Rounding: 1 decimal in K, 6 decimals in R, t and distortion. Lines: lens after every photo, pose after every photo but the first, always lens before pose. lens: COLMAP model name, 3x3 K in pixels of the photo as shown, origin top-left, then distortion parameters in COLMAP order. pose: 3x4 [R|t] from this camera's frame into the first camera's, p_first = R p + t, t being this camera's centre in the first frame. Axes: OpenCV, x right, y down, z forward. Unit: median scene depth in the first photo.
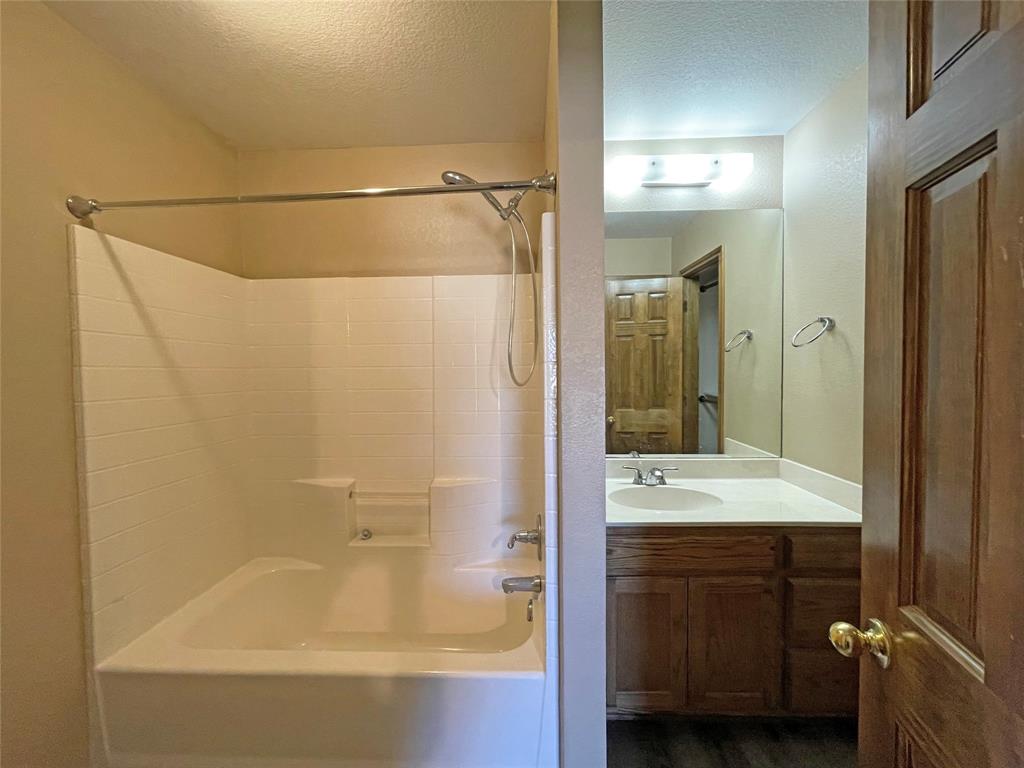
lens RADIAL K [[407.8, 0, 512.0], [0, 407.8, 384.0], [0, 0, 1]] dist [-0.000354, -0.000054]
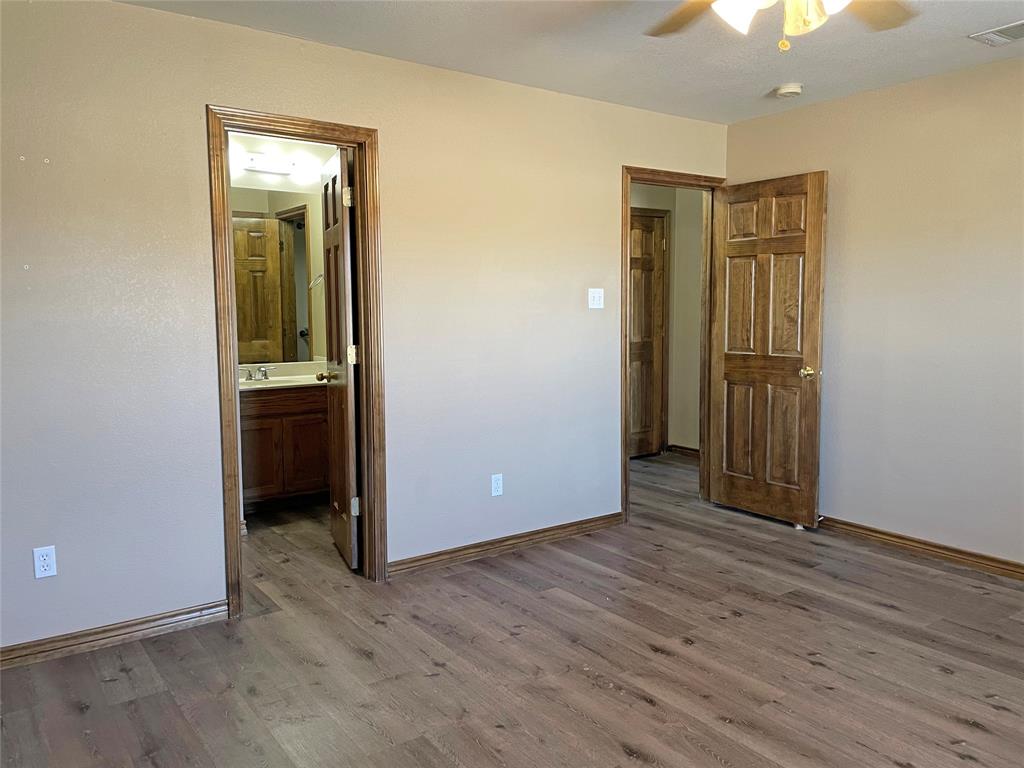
lens RADIAL K [[774.3, 0, 512.8], [0, 774.3, 368.4], [0, 0, 1]] dist [0.103509, -0.126757]
pose [[0.787834, -0.039628, 0.614612, -0.400535], [0.019455, 0.999031, 0.039476, 0.069560], [-0.615581, -0.019143, 0.787841, -1.069365]]
